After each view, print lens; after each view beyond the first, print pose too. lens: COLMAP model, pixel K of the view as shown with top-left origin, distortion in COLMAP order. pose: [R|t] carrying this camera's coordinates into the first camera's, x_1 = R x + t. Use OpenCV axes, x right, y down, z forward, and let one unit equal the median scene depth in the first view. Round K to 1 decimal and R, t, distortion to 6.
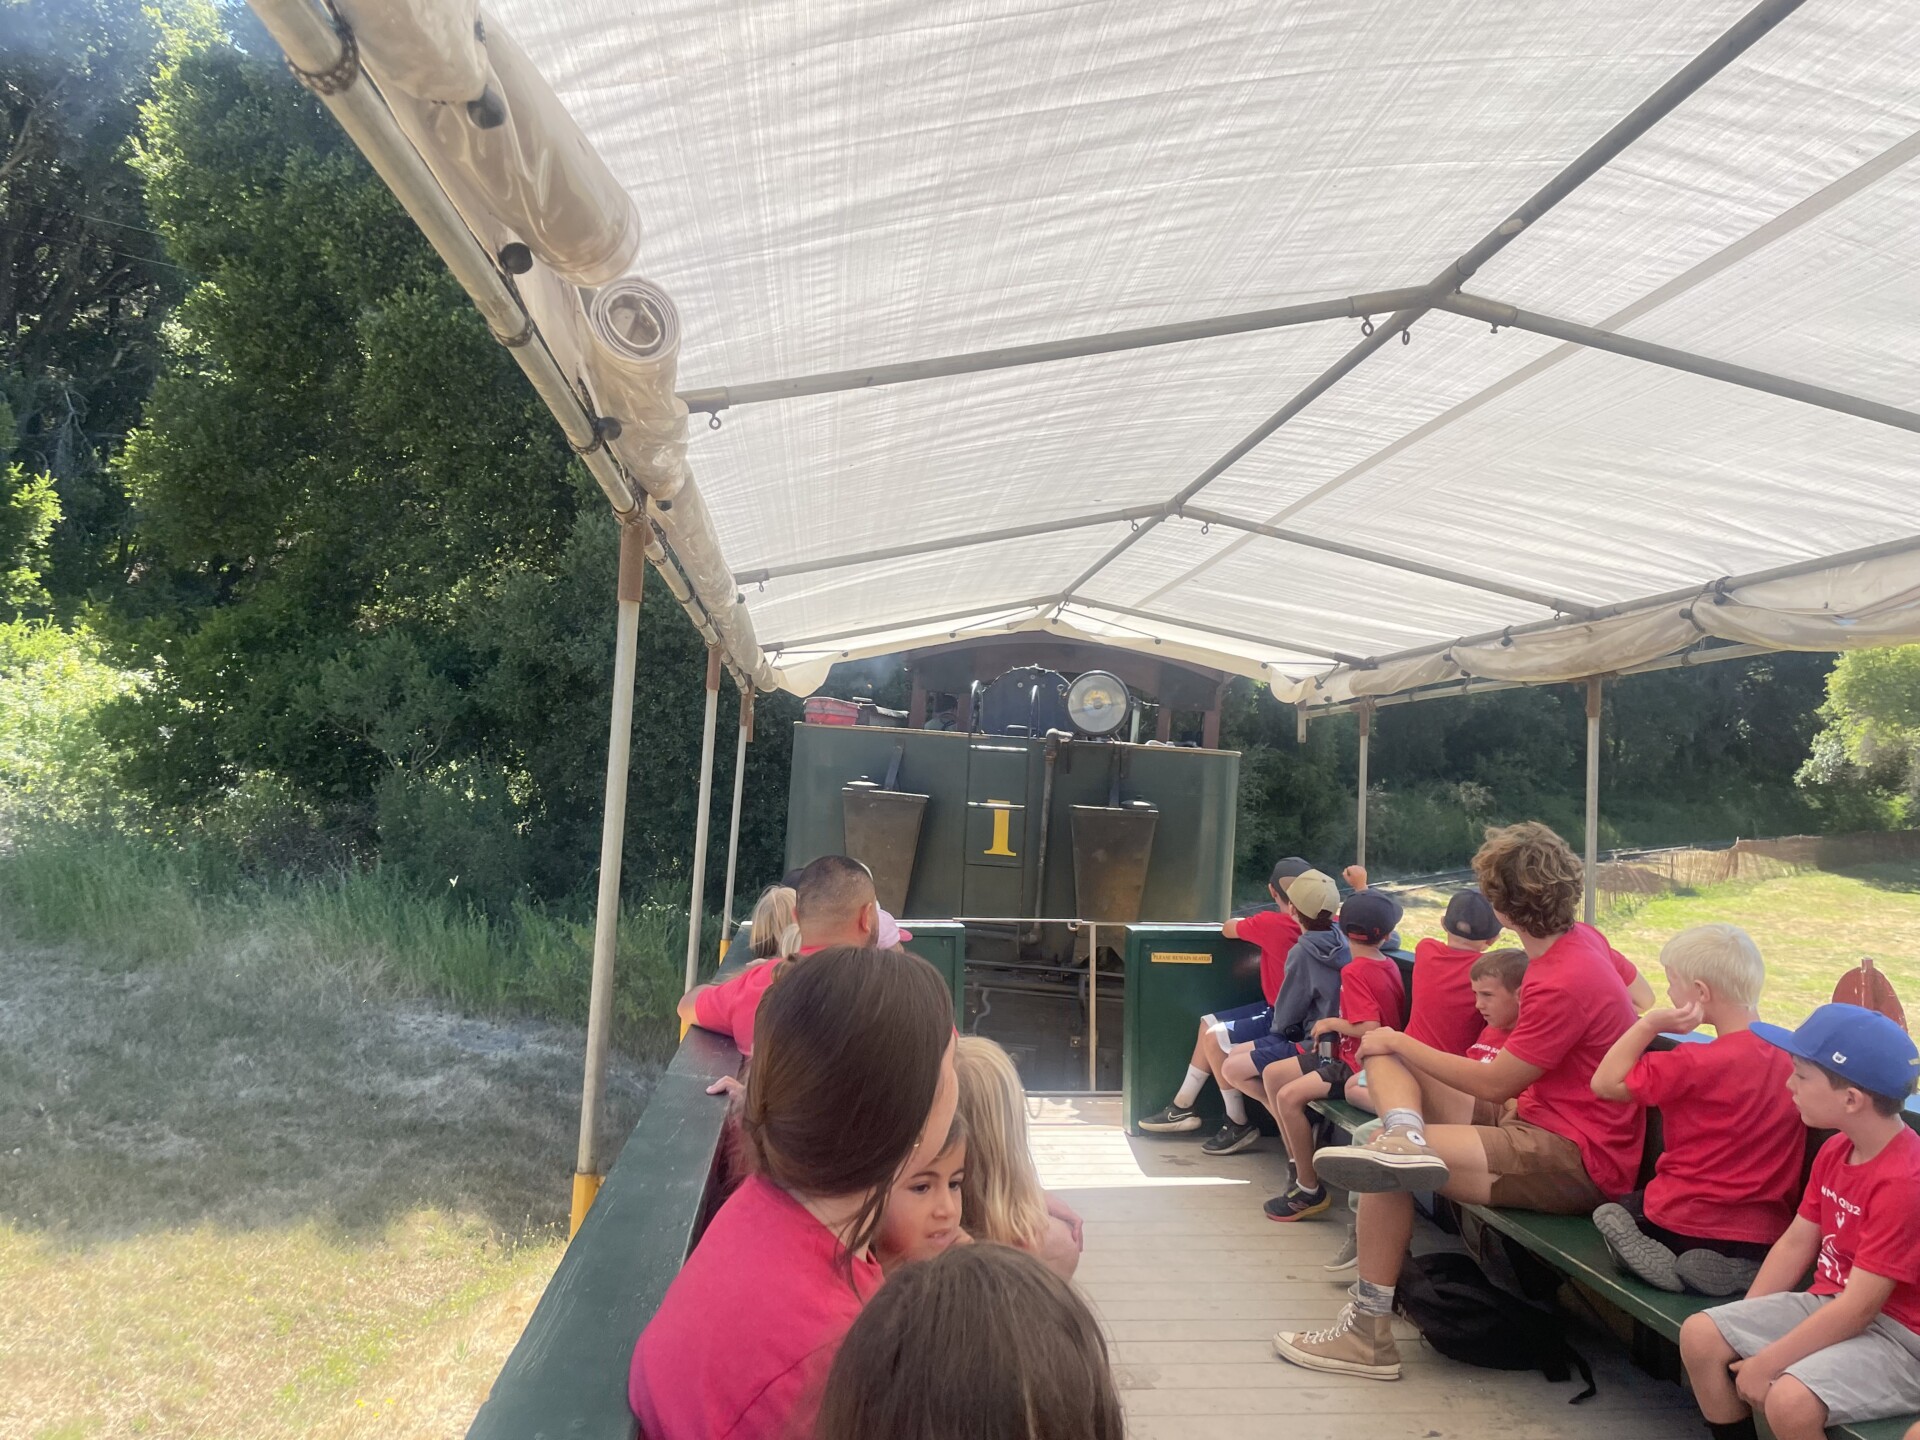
lens RADIAL K [[1467.3, 0, 965.6], [0, 1467.3, 717.9], [0, 0, 1]] dist [0.193303, -0.261517]
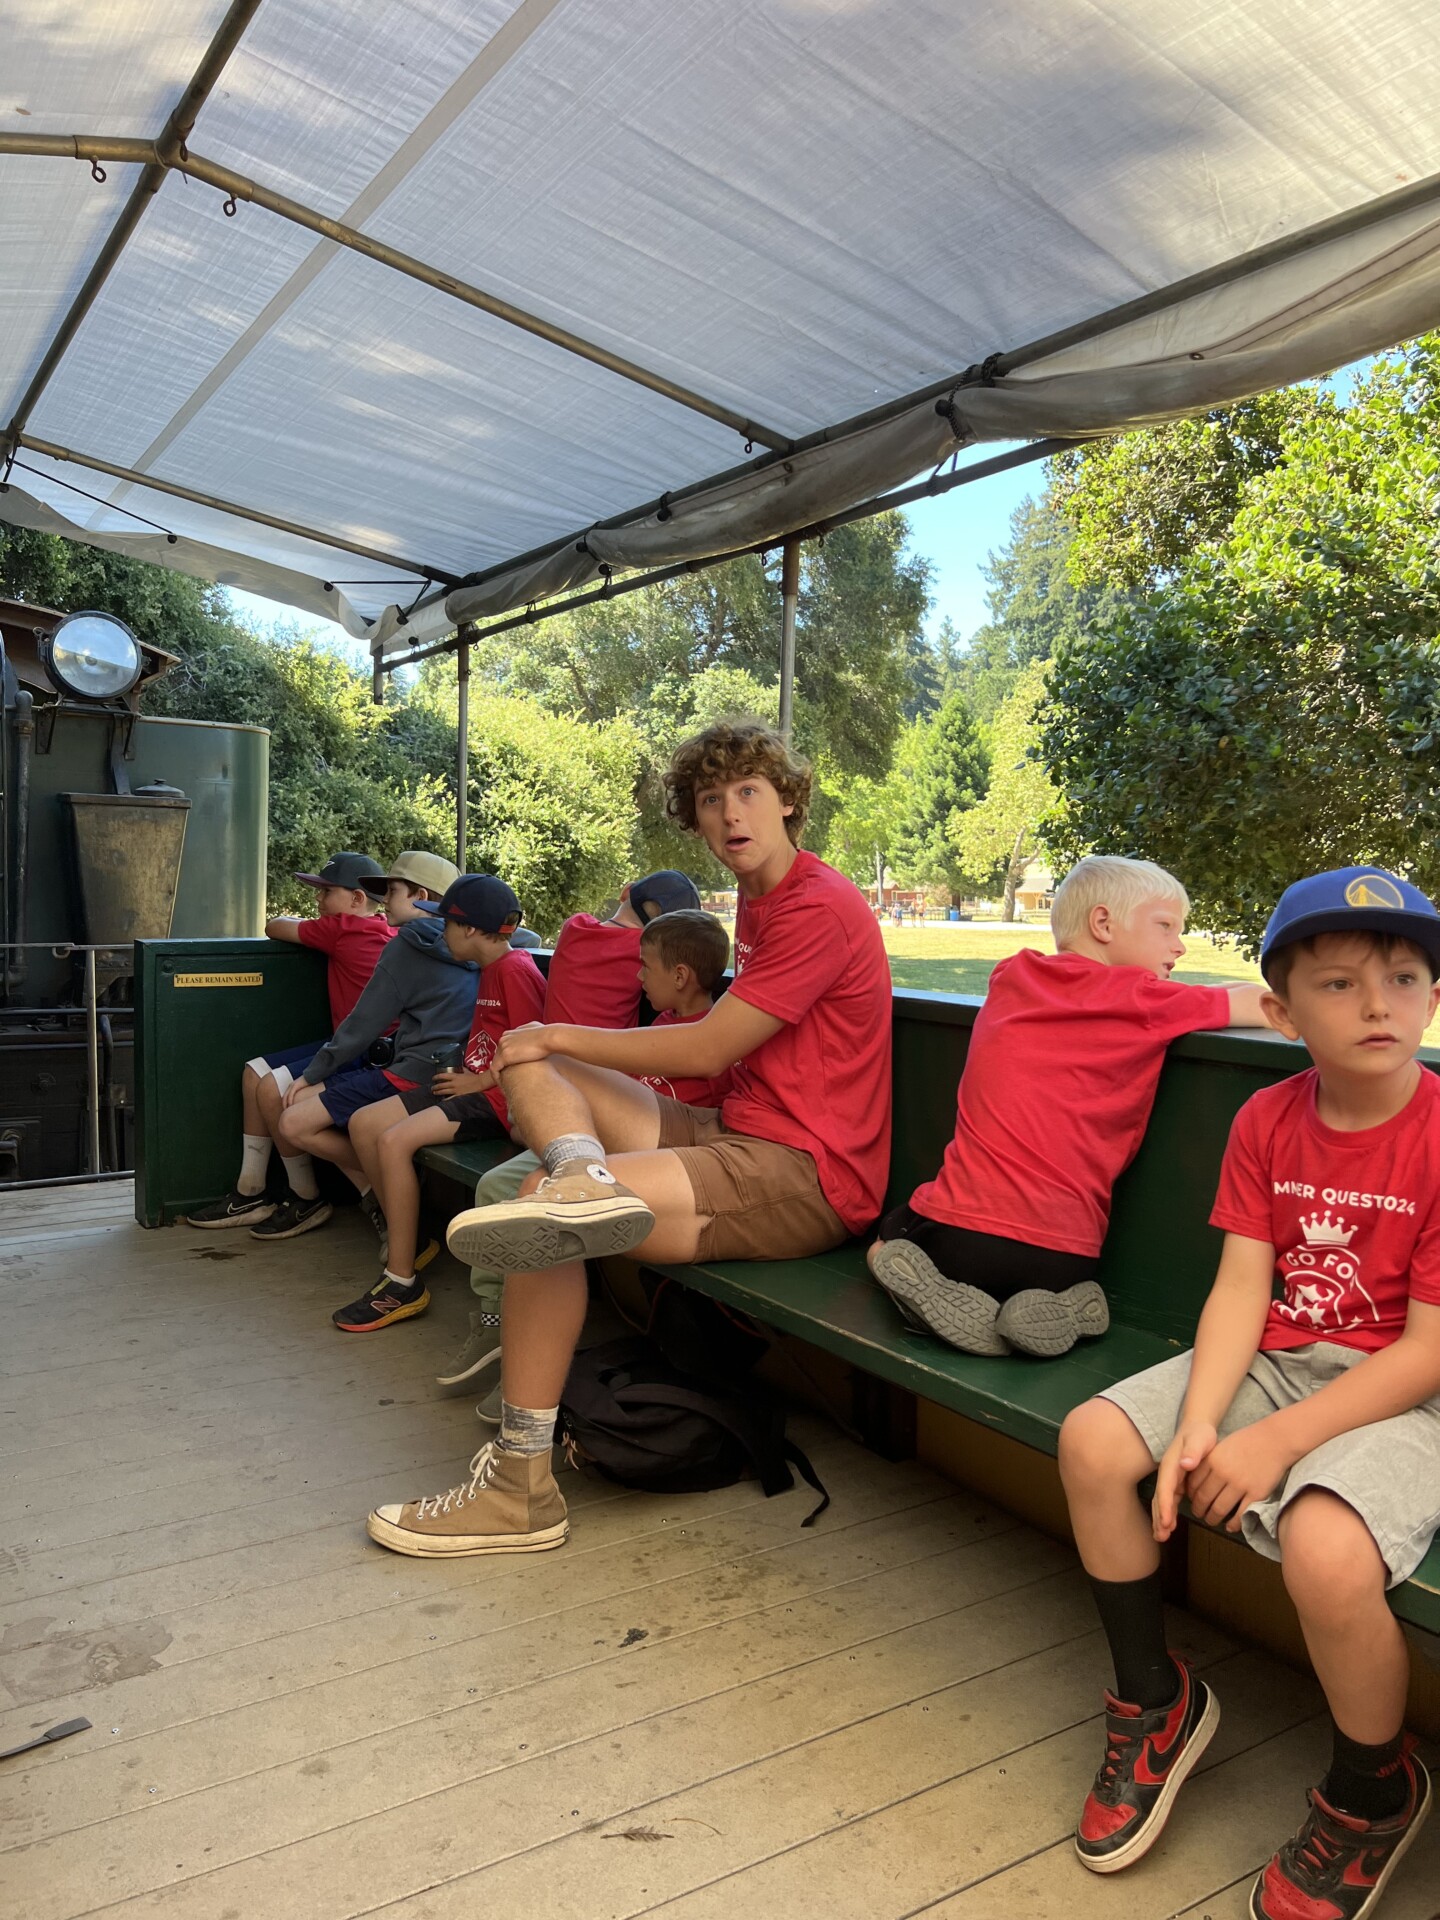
lens RADIAL K [[1457.1, 0, 724.9], [0, 1457.1, 964.5], [0, 0, 1]] dist [0.009140, -0.003775]
pose [[0.890923, -0.041224, 0.452279, 0.090413], [-0.009699, 0.993917, 0.109700, 0.146252], [-0.454050, -0.102121, 0.885104, 0.533889]]
